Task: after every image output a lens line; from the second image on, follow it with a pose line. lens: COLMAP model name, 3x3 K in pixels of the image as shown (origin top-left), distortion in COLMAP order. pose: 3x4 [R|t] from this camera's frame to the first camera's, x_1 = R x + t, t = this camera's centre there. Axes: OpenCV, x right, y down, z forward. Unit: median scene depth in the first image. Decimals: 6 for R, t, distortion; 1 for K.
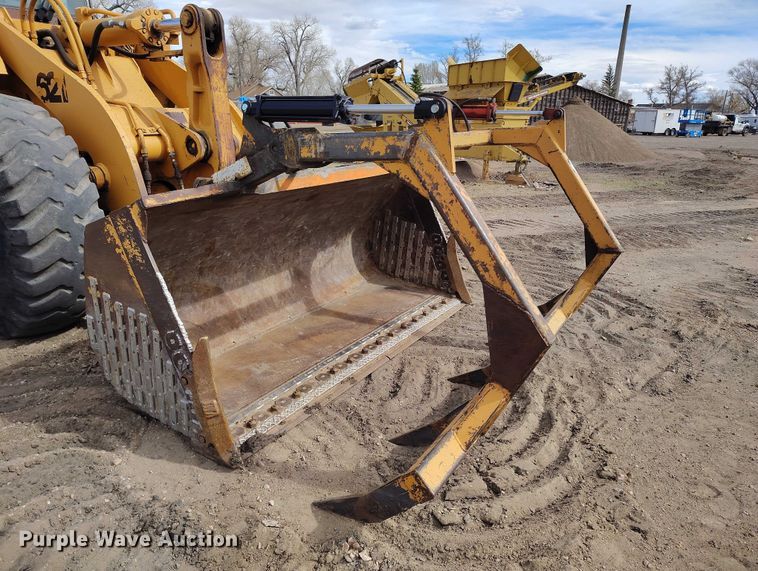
lens RADIAL K [[523.0, 0, 375.1], [0, 523.0, 290.5], [0, 0, 1]] dist [0.045639, -0.076351]
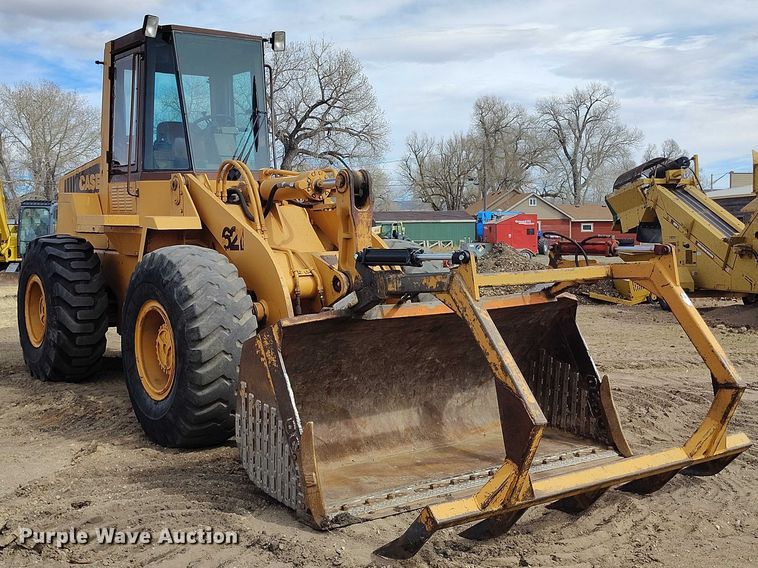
lens RADIAL K [[935.2, 0, 376.7], [0, 935.2, 267.6], [0, 0, 1]] dist [0.019175, 0.006709]
pose [[0.932130, -0.019046, -0.361622, 0.476676], [-0.083107, 0.960710, -0.264818, 0.223560], [0.352458, 0.276898, 0.893924, -0.802588]]
